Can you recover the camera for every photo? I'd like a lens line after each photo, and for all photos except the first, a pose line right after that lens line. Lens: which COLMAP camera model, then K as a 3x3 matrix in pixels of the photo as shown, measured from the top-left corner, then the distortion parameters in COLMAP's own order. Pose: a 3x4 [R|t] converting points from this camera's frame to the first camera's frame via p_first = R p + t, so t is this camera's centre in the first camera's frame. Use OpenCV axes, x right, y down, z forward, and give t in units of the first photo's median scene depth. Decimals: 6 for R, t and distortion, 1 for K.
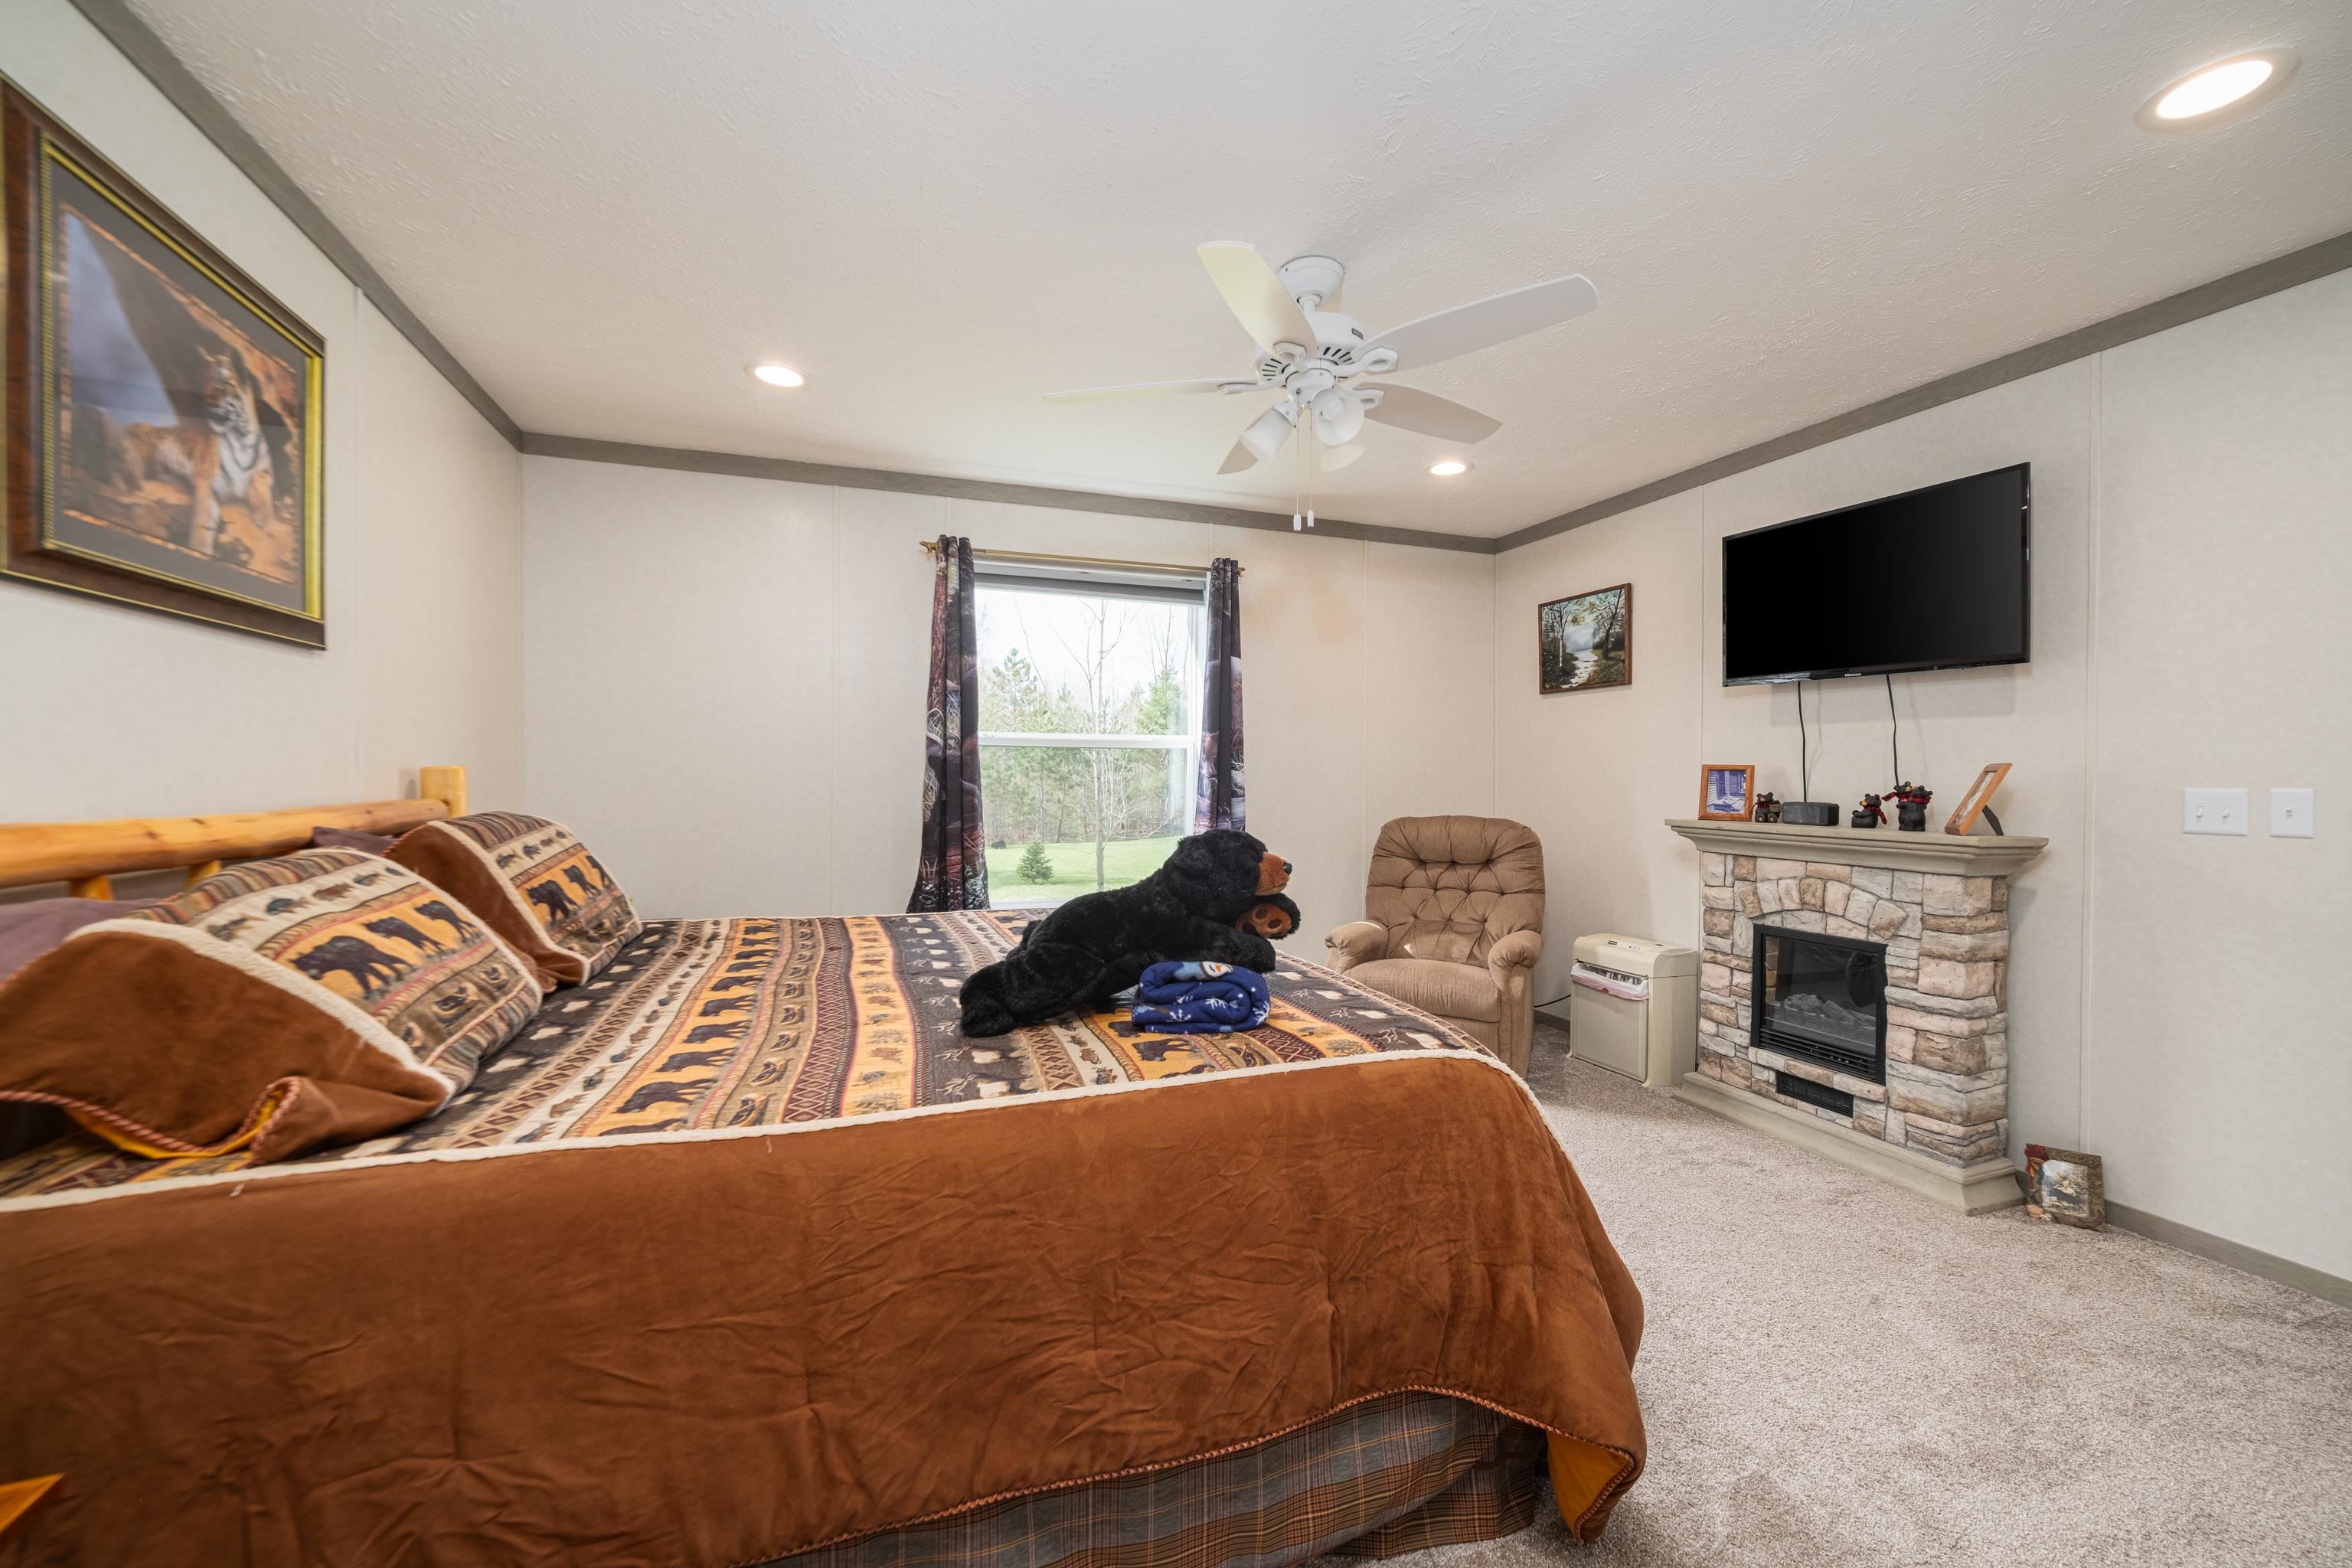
lens RADIAL K [[905.4, 0, 1182.0], [0, 905.4, 771.1], [0, 0, 1]] dist [0.001466, 0.000005]
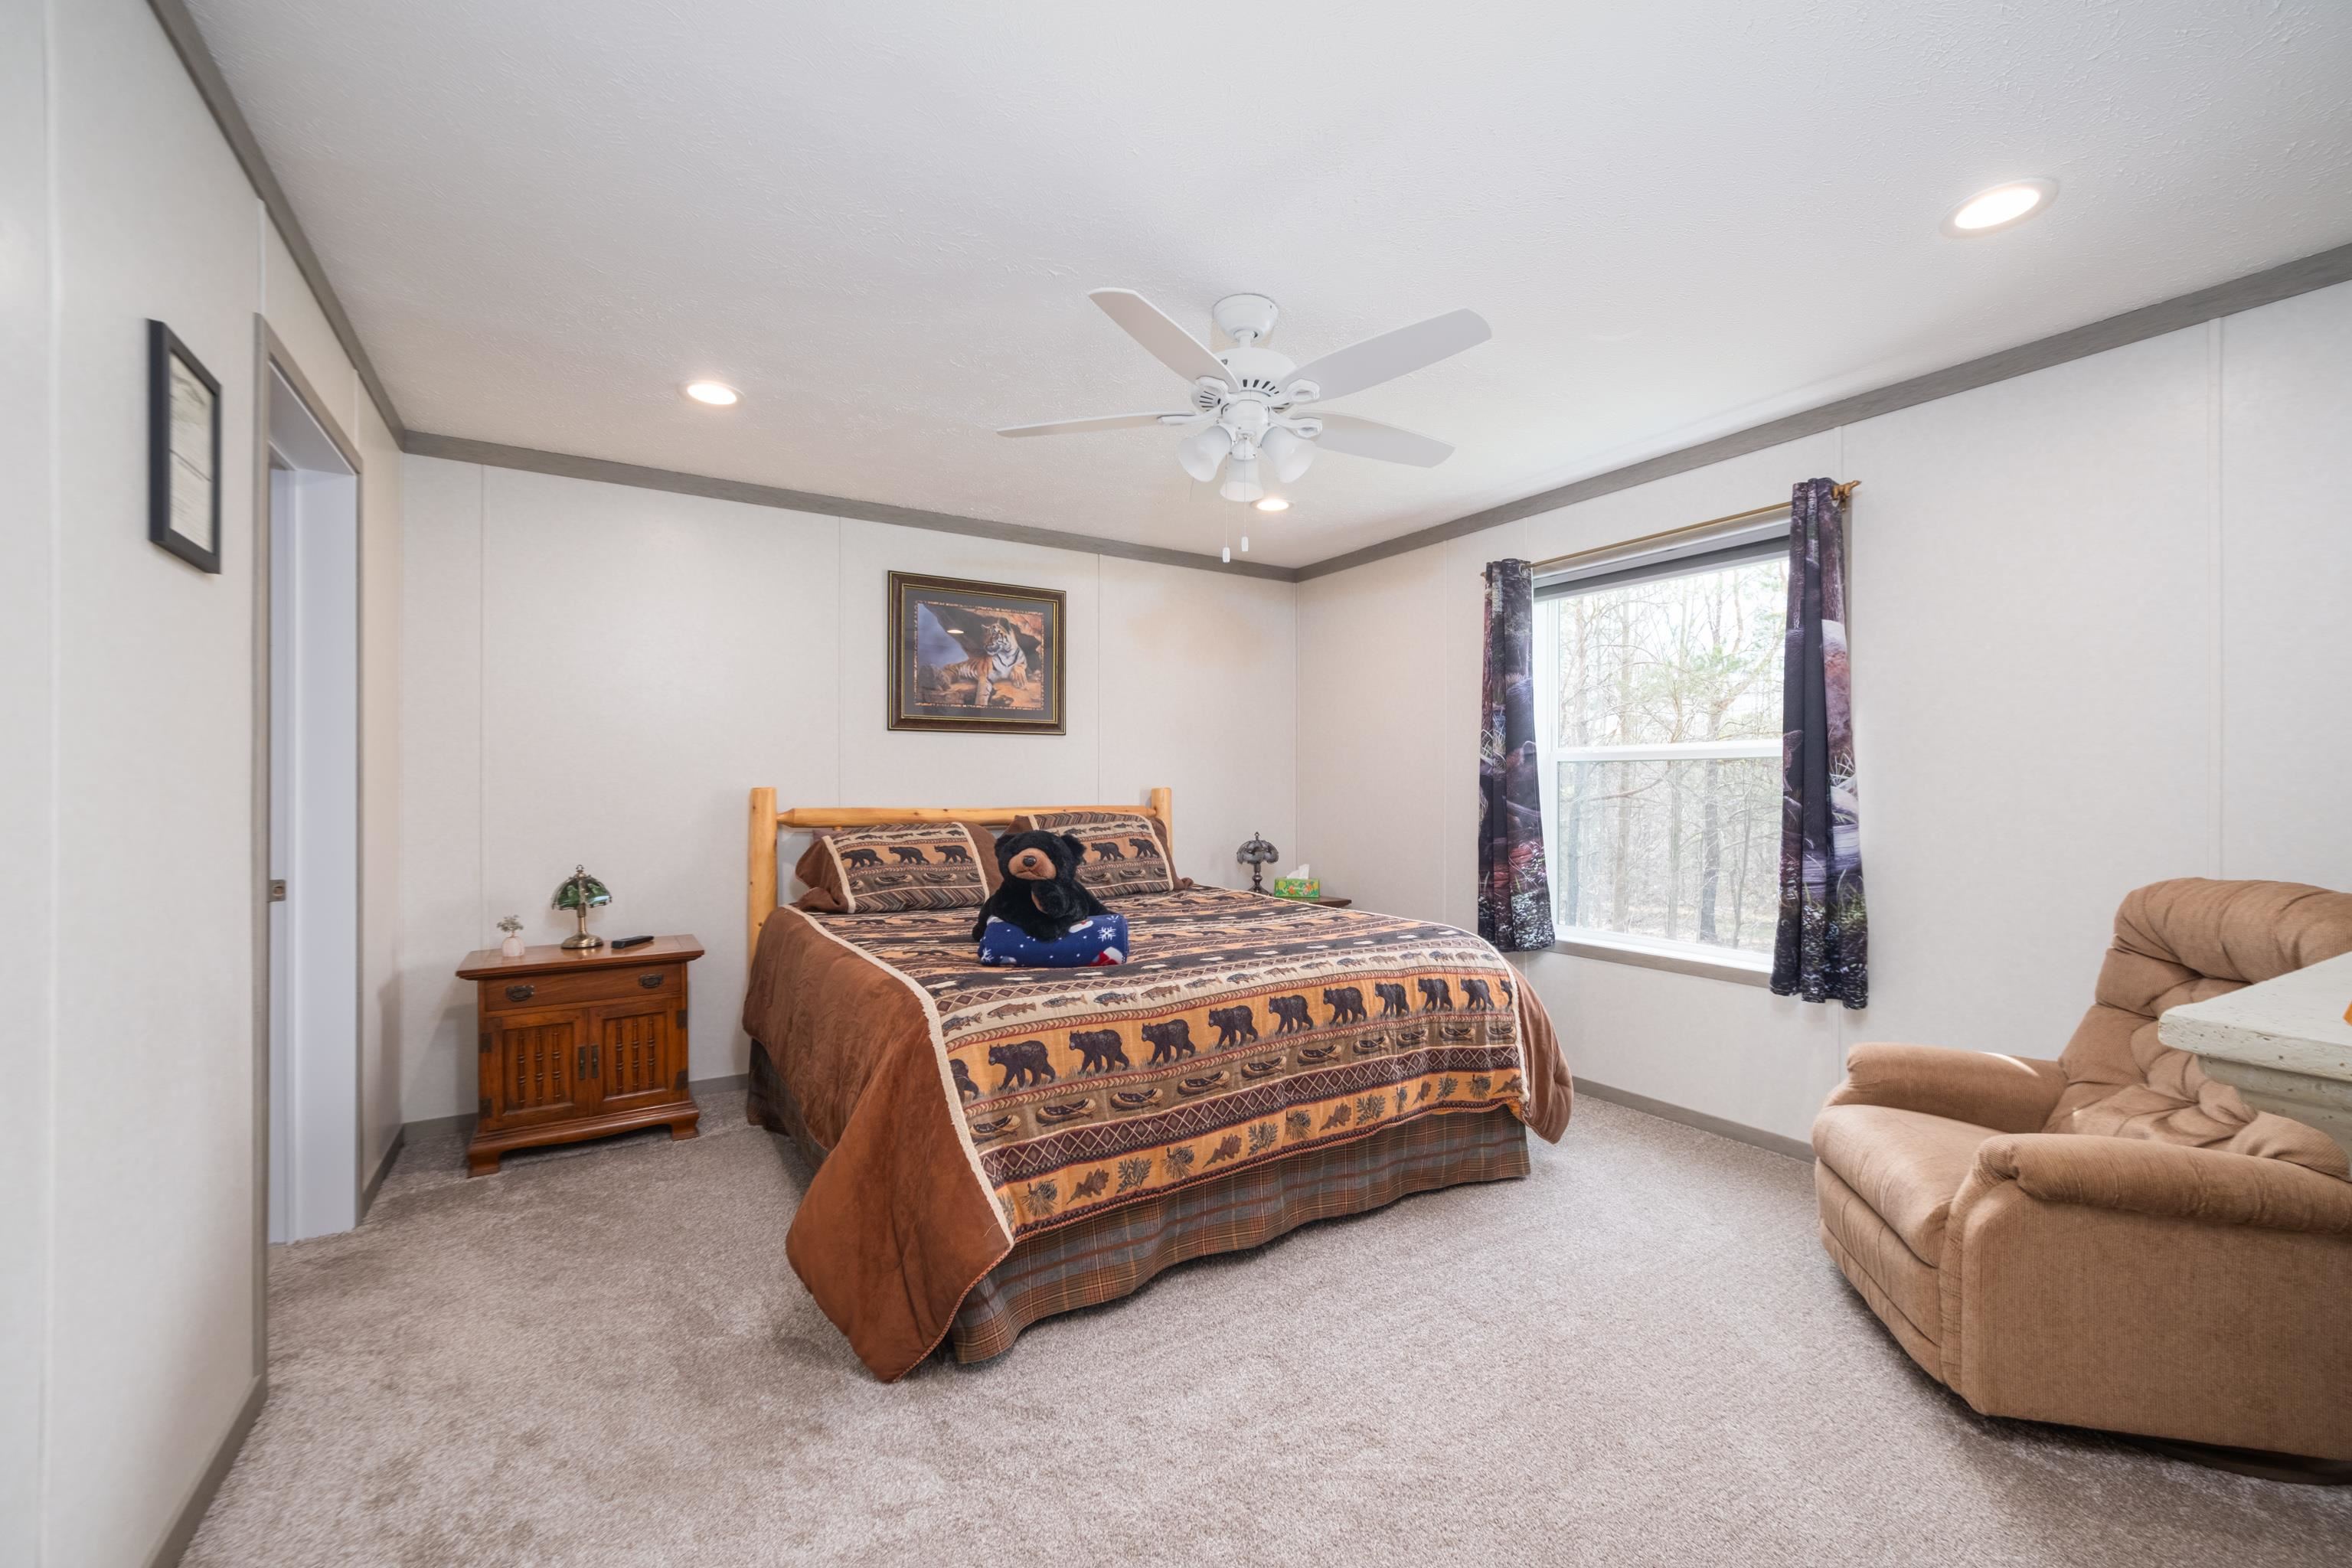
lens RADIAL K [[954.9, 0, 1195.8], [0, 954.9, 791.7], [0, 0, 1]] dist [-0.012678, 0.005980]
pose [[0.237137, 0.000799, -0.971476, 0.806561], [0.004097, 0.999990, 0.001823, -0.000375], [0.971468, -0.004412, 0.237132, 0.459136]]
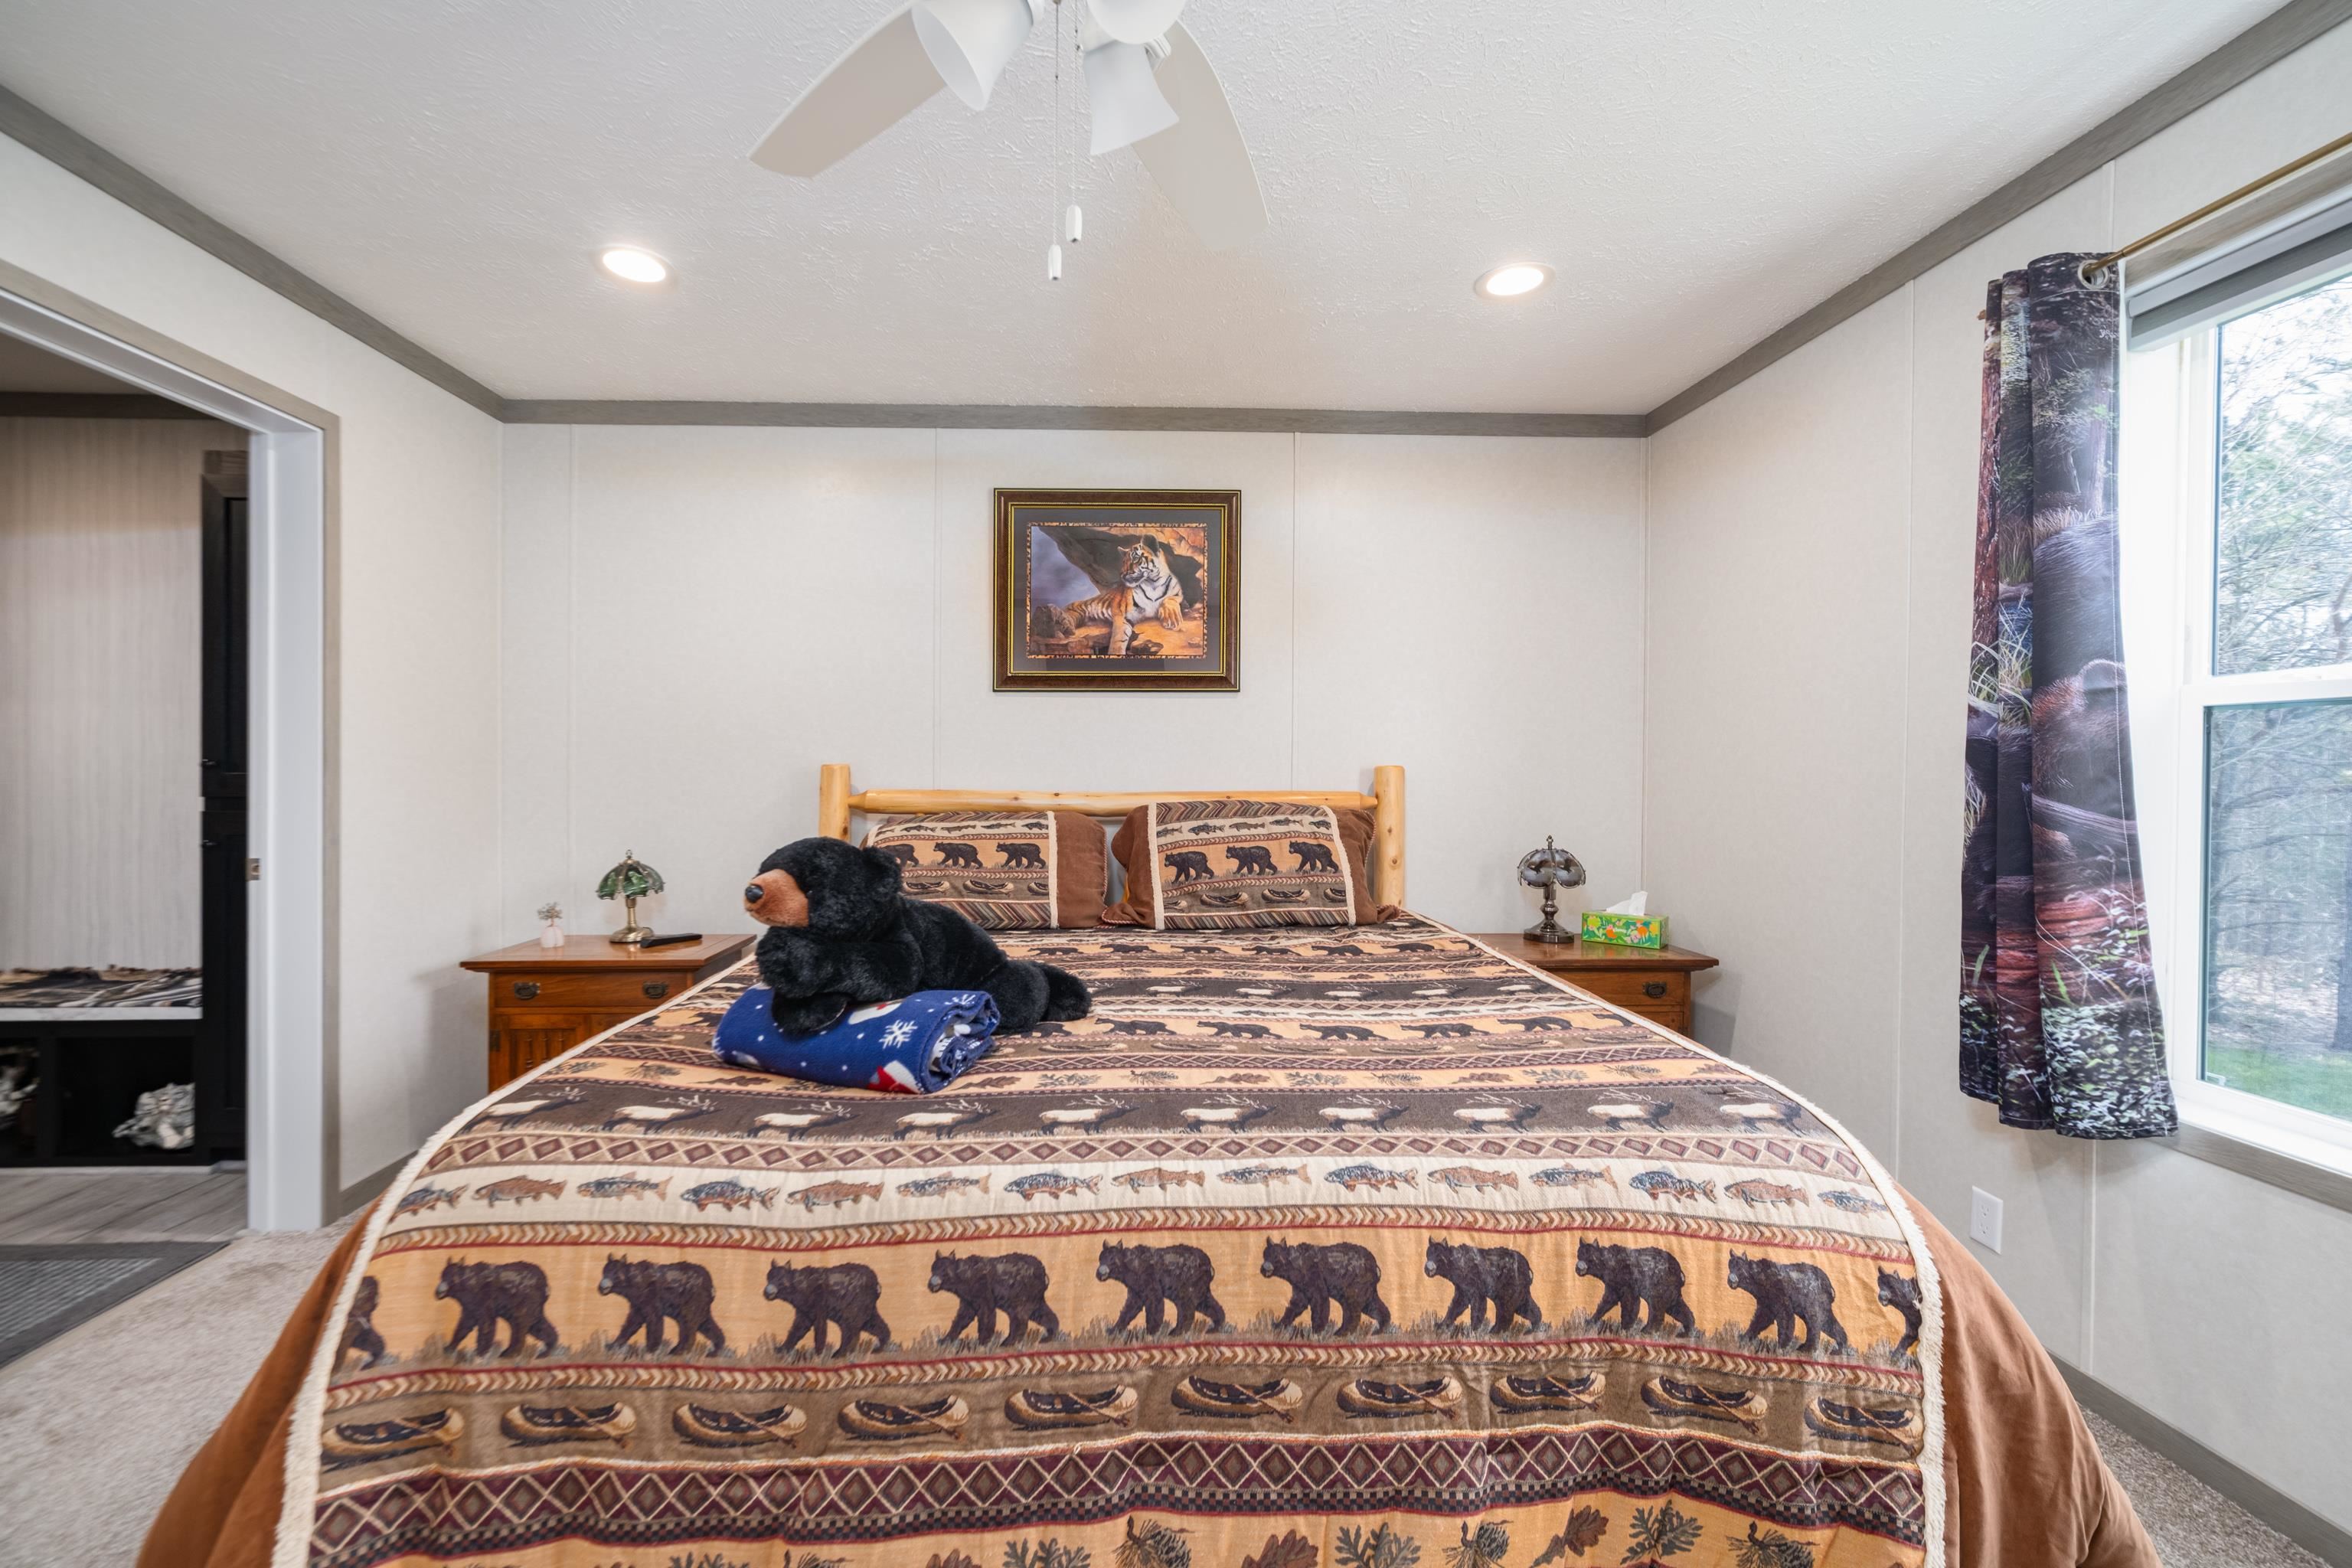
lens RADIAL K [[954.9, 0, 1157.6], [0, 954.9, 779.6], [0, 0, 1]] dist [-0.012678, 0.005980]
pose [[-0.294273, 0.010016, -0.955669, 0.393793], [0.000245, 0.999946, 0.010404, -0.000063], [0.955721, 0.002827, -0.294260, 0.809654]]
